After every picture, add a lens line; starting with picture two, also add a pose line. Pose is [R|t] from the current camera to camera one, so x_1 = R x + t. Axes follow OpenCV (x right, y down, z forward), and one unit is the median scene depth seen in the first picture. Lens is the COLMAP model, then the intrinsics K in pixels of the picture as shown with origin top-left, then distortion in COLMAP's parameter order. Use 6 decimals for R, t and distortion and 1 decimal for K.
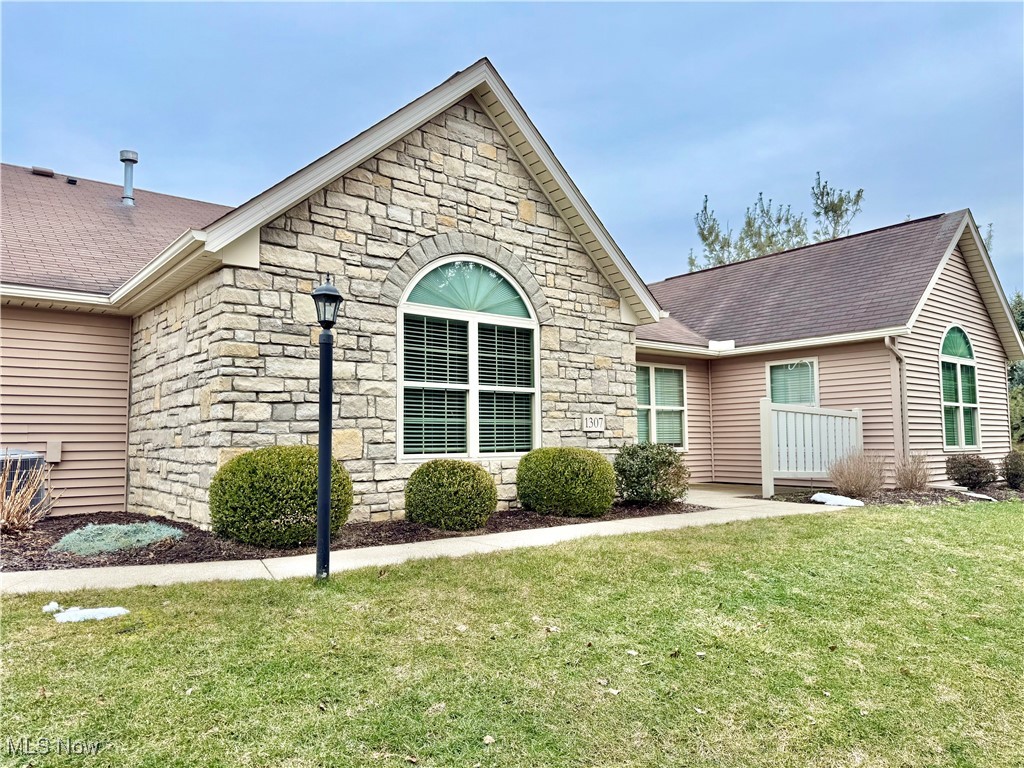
lens RADIAL K [[723.4, 0, 507.3], [0, 723.4, 387.0], [0, 0, 1]] dist [0.056686, -0.061656]
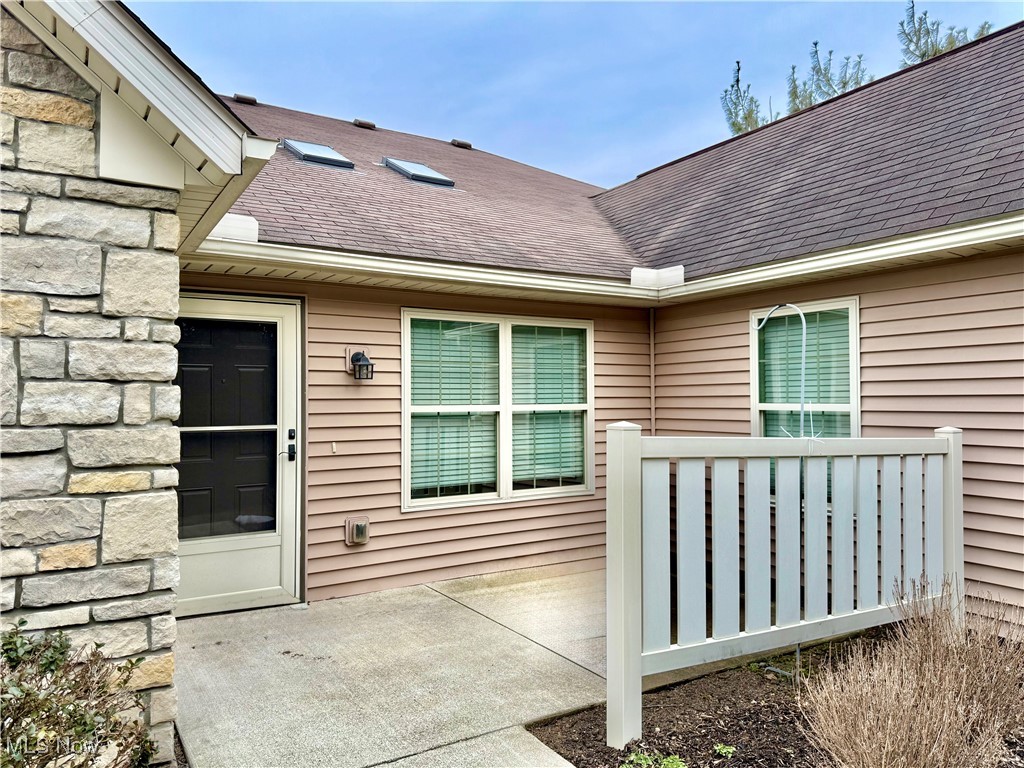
lens RADIAL K [[723.4, 0, 520.6], [0, 723.4, 383.3], [0, 0, 1]] dist [0.056686, -0.061656]
pose [[0.993682, 0.001675, -0.112224, 0.260668], [0.004643, 0.998419, 0.056009, -0.014955], [0.112140, -0.056176, 0.992103, 0.519051]]
